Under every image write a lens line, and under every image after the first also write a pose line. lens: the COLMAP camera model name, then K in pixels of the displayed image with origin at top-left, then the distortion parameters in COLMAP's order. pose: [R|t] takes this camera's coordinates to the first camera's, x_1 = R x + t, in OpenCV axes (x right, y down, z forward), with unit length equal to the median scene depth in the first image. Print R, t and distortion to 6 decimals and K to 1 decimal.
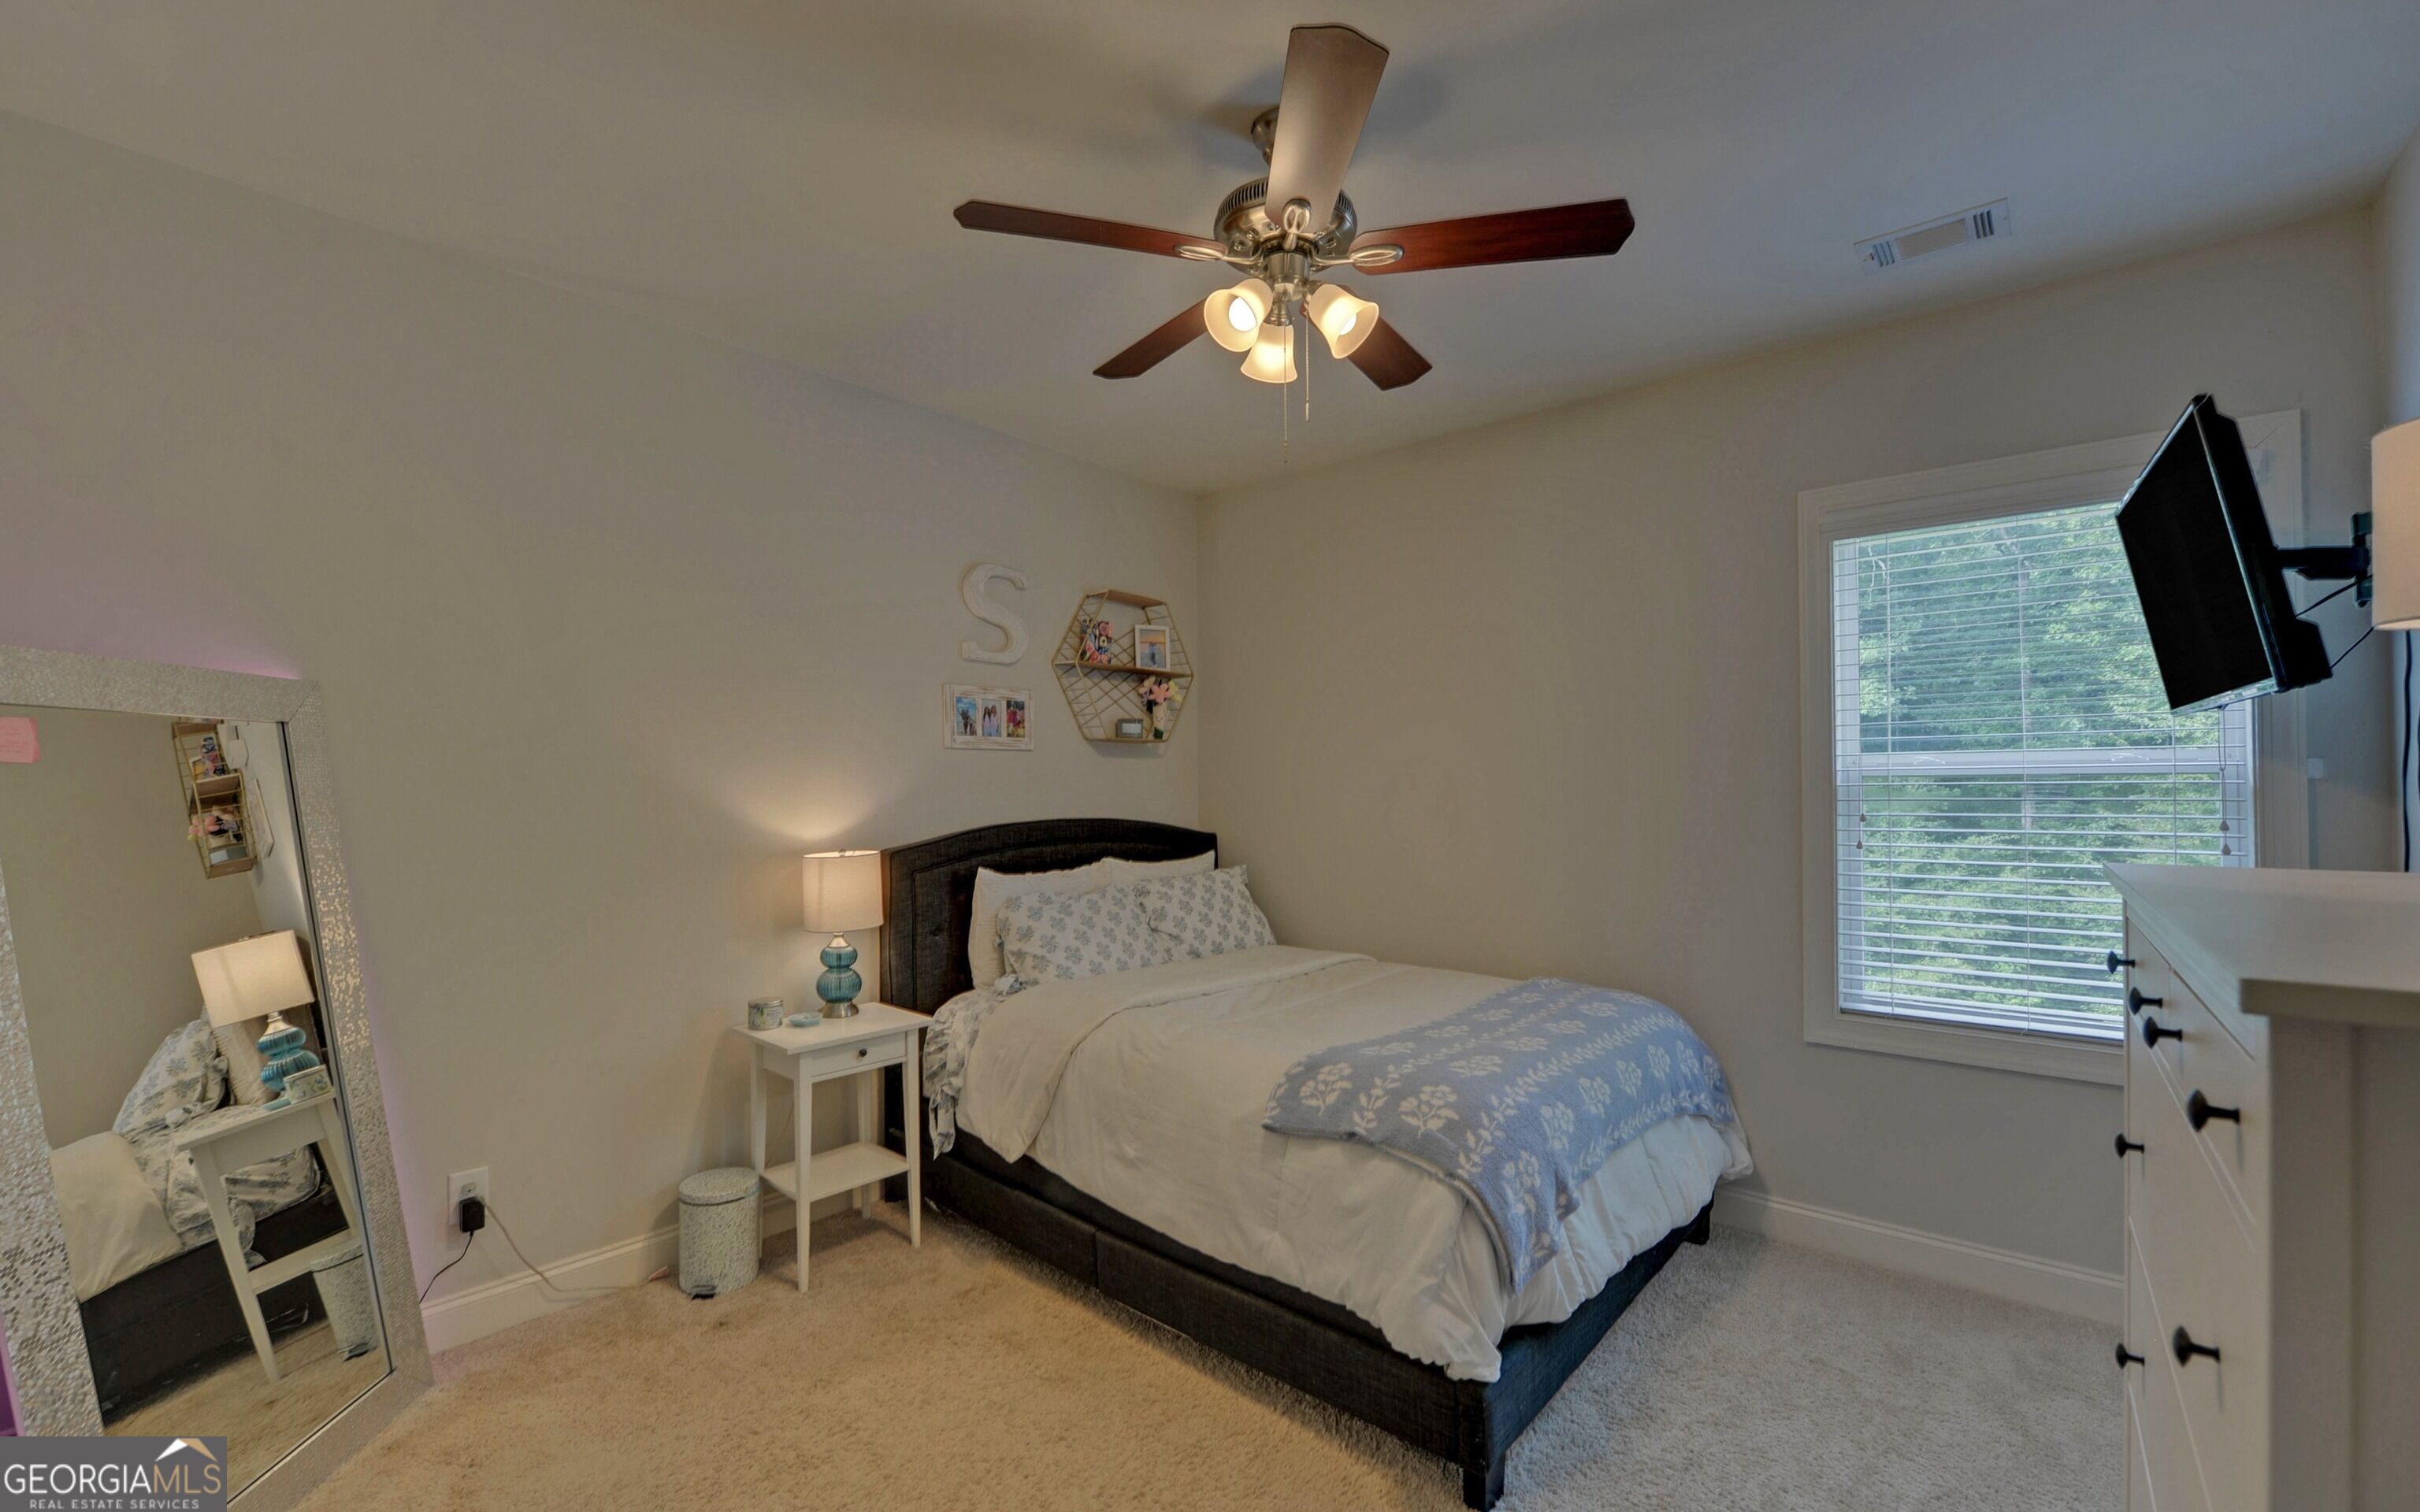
lens RADIAL K [[974.7, 0, 1220.2], [0, 974.7, 749.3], [0, 0, 1]] dist [0.000333, 0.000056]
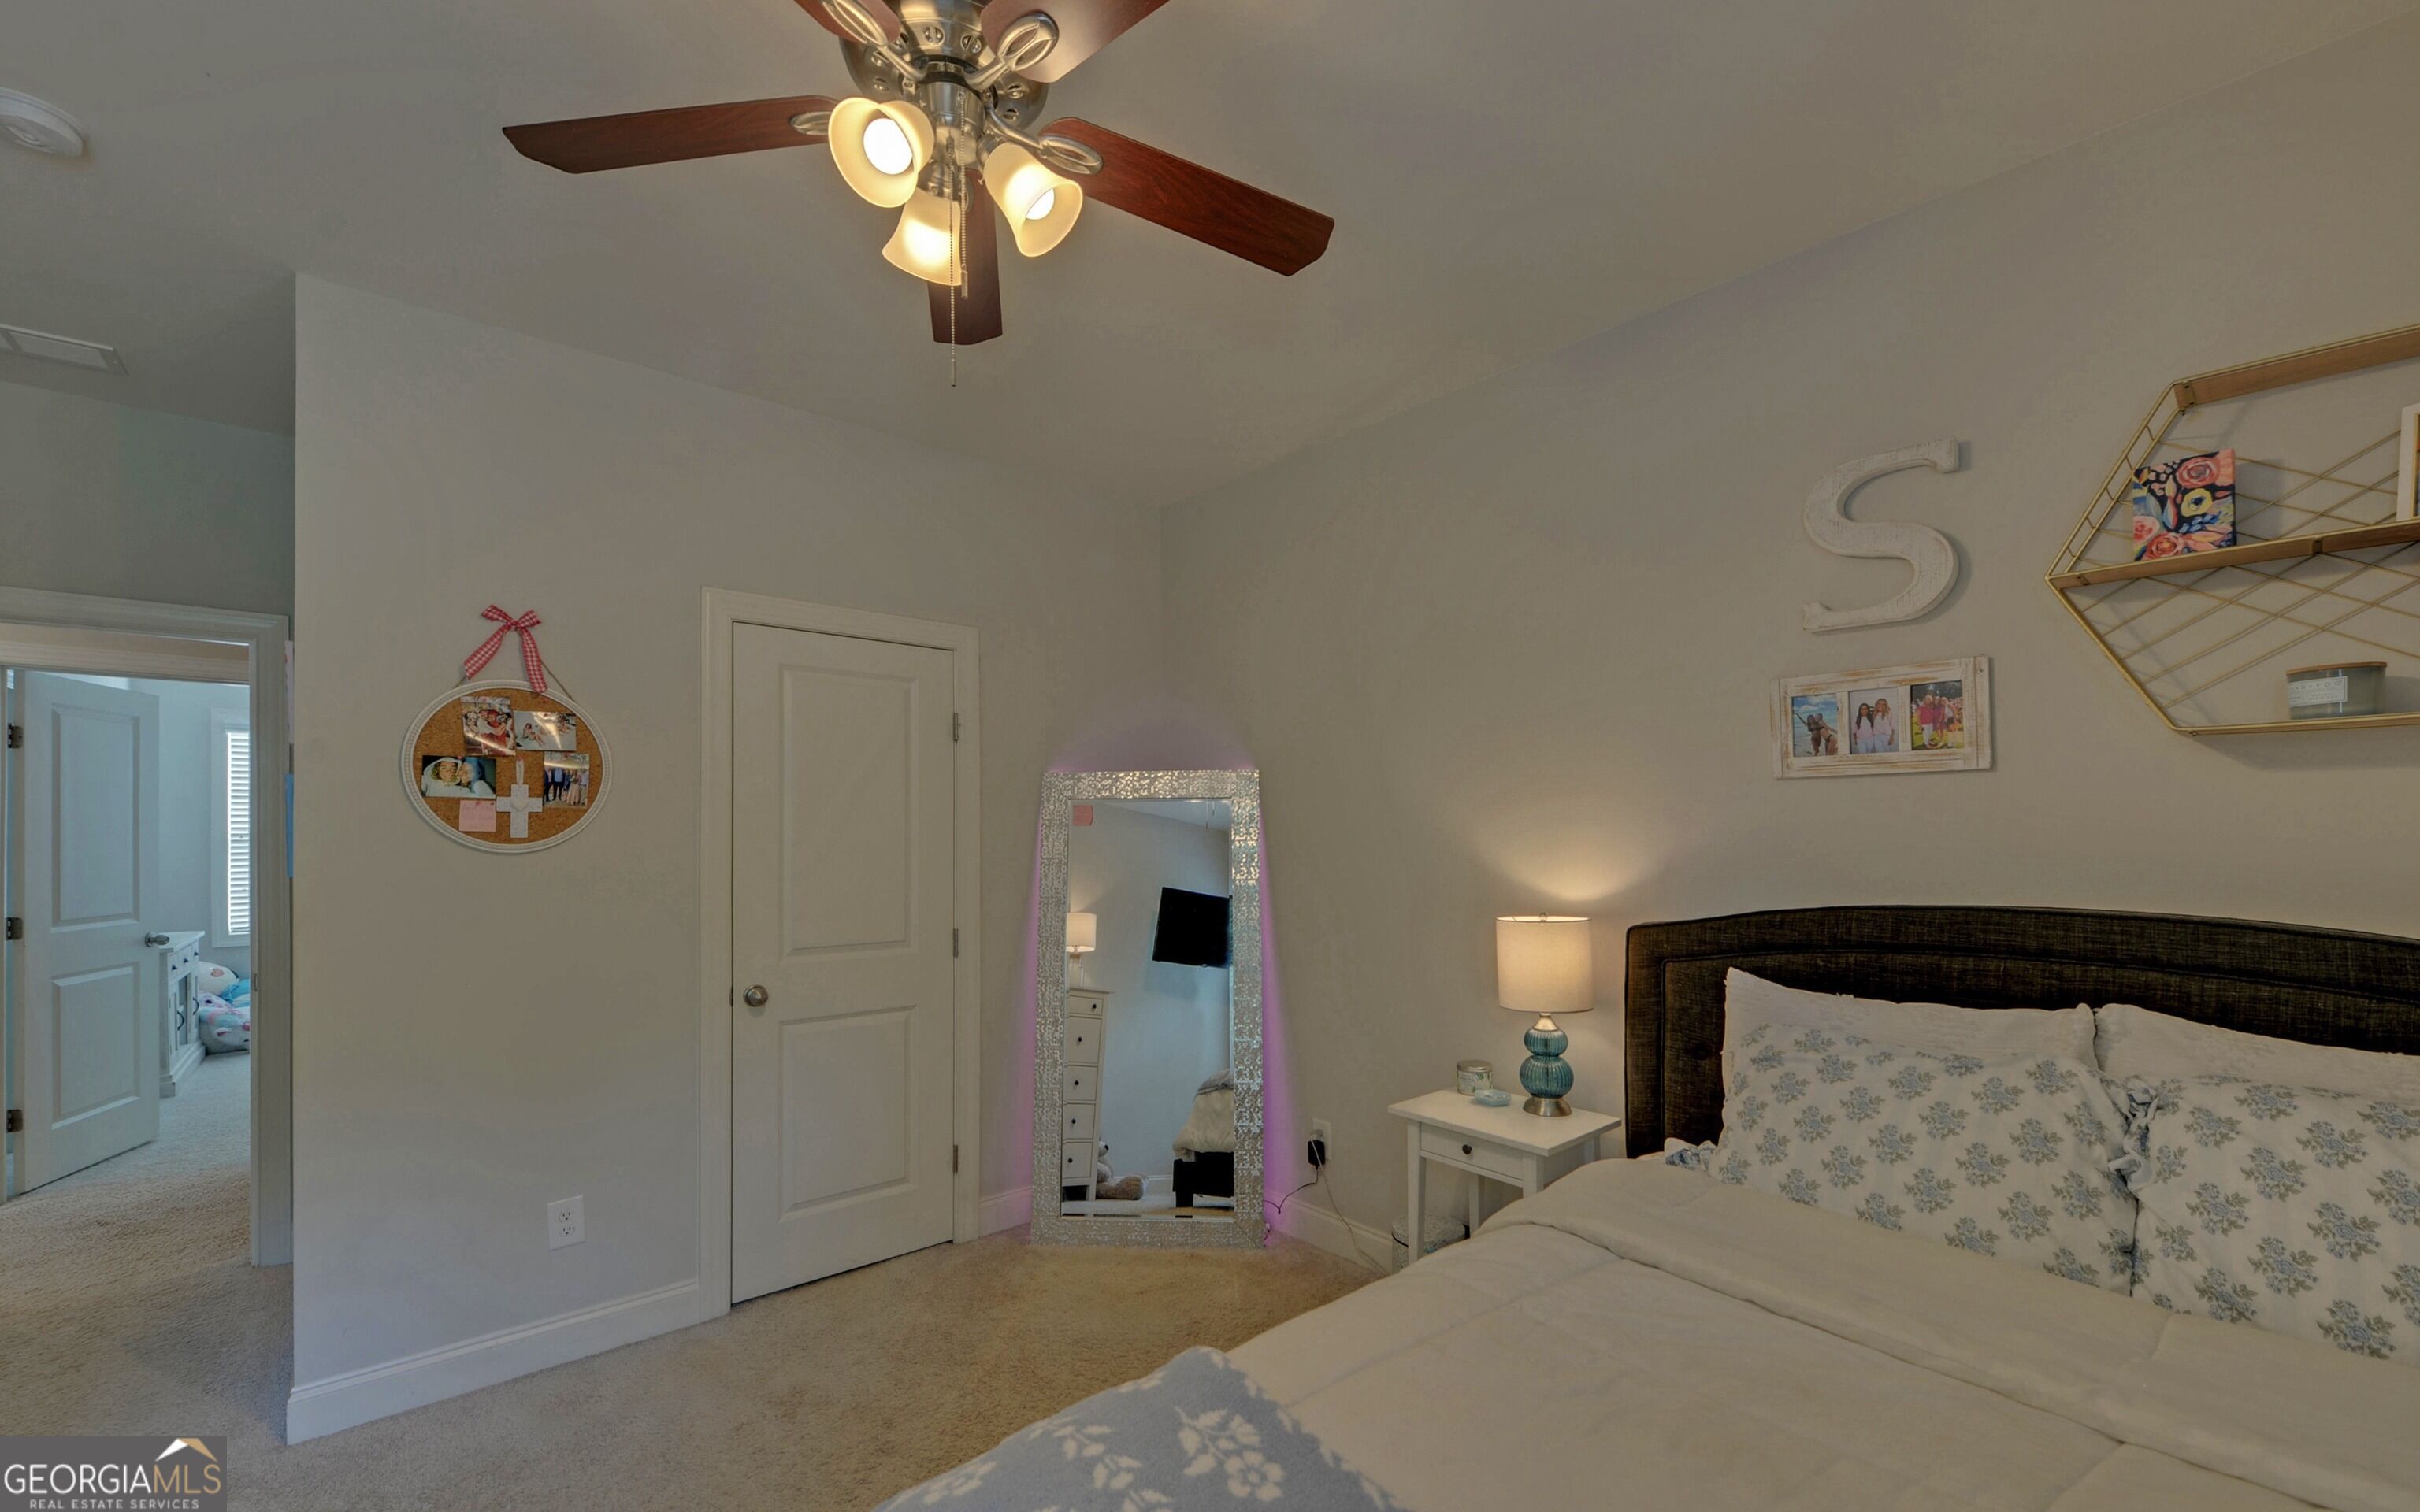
lens RADIAL K [[971.4, 0, 1199.2], [0, 971.4, 821.7], [0, 0, 1]] dist [0.000075, -0.000046]
pose [[-0.135946, -0.012262, -0.990640, 0.400513], [0.032774, 0.999320, -0.016867, 0.024498], [0.990174, -0.034761, -0.135451, 0.699064]]
